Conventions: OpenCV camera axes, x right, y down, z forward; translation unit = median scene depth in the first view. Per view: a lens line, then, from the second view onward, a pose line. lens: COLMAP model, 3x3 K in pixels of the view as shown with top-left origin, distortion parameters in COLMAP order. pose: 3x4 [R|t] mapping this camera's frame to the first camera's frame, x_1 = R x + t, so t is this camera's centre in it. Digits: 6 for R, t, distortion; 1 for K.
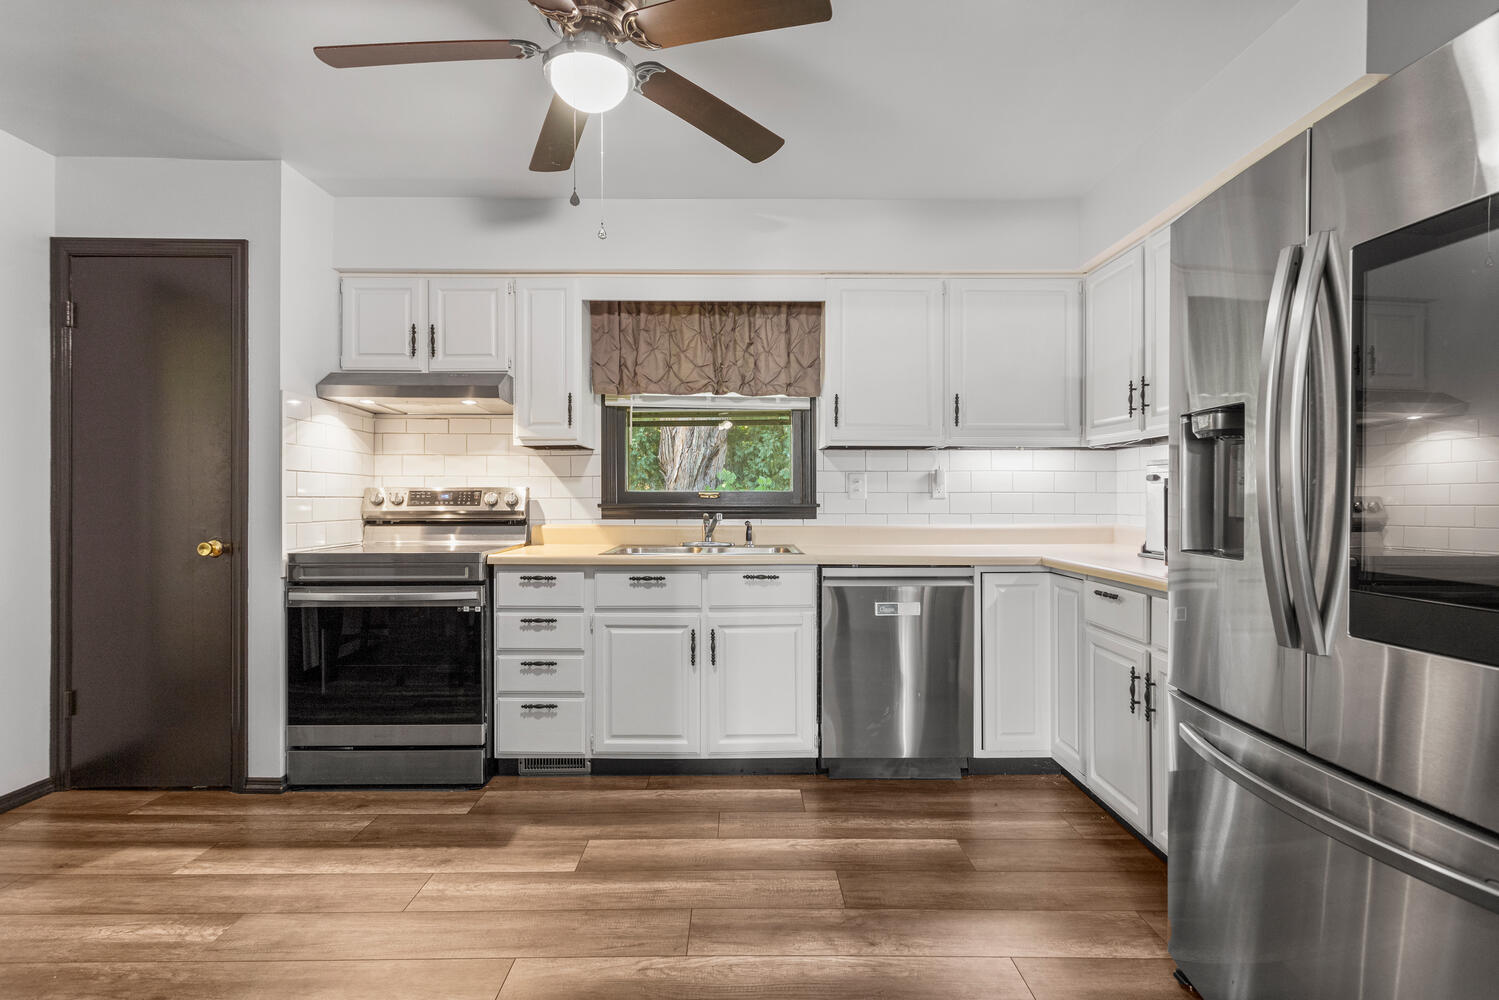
lens RADIAL K [[738.5, 0, 749.5], [0, 738.5, 500.0], [0, 0, 1]] dist [0.000194, 0.000024]
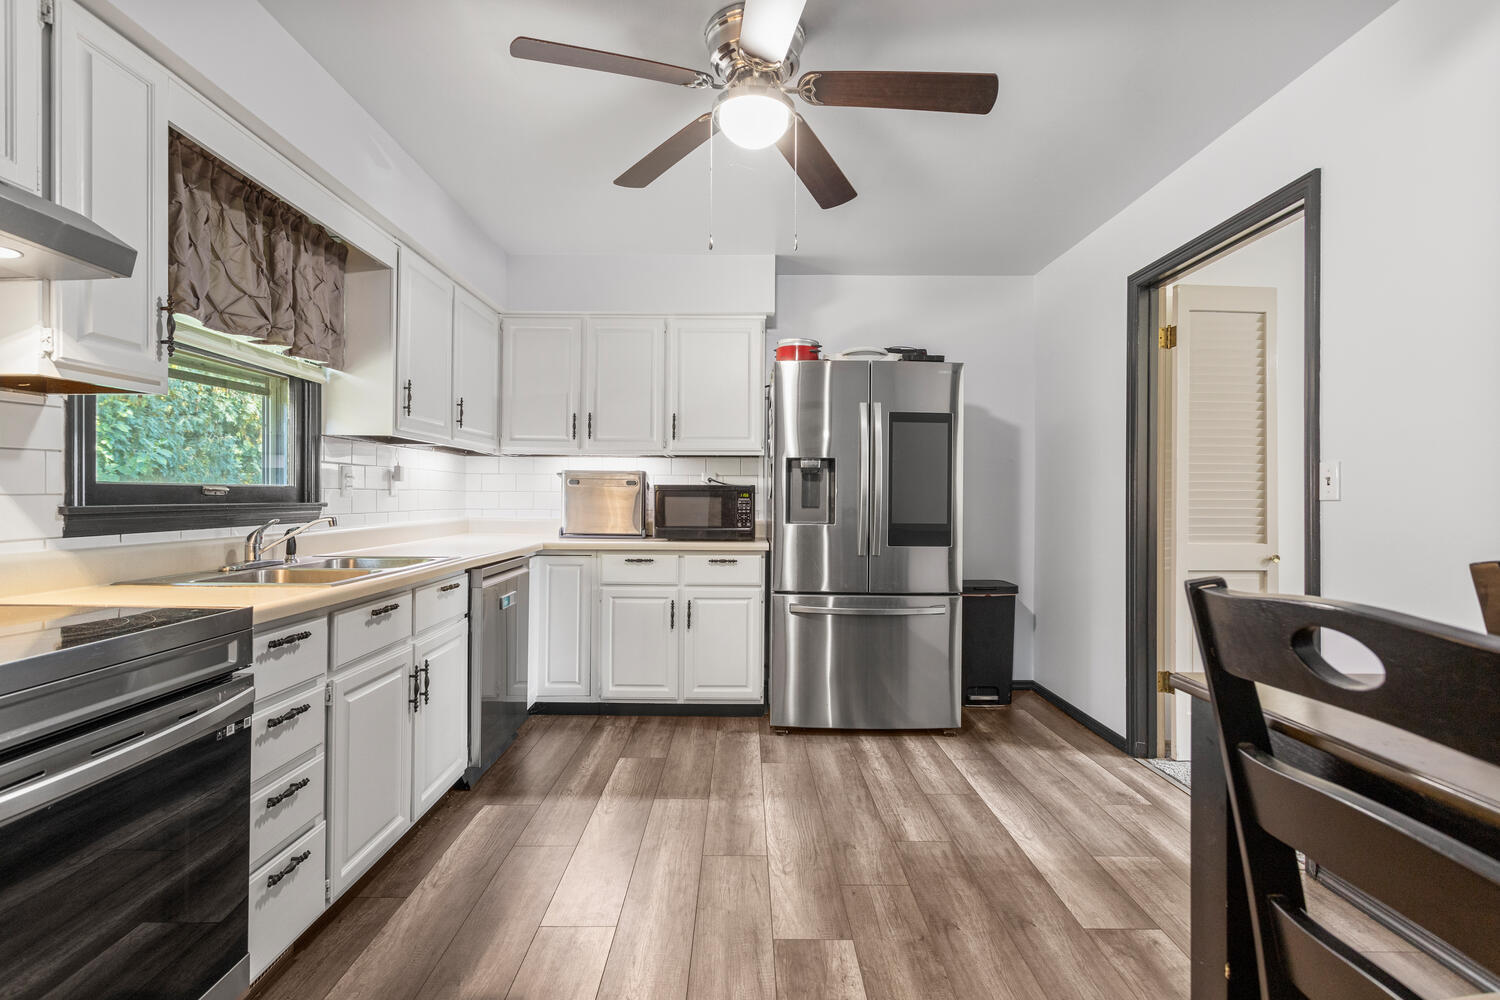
lens RADIAL K [[727.5, 0, 749.7], [0, 727.5, 490.5], [0, 0, 1]] dist [-0.003034, -0.000343]
pose [[-0.016067, 0.007190, 0.999845, -0.869187], [0.000053, 0.999974, -0.007190, -0.003027], [-0.999871, -0.000063, -0.016067, 0.679146]]
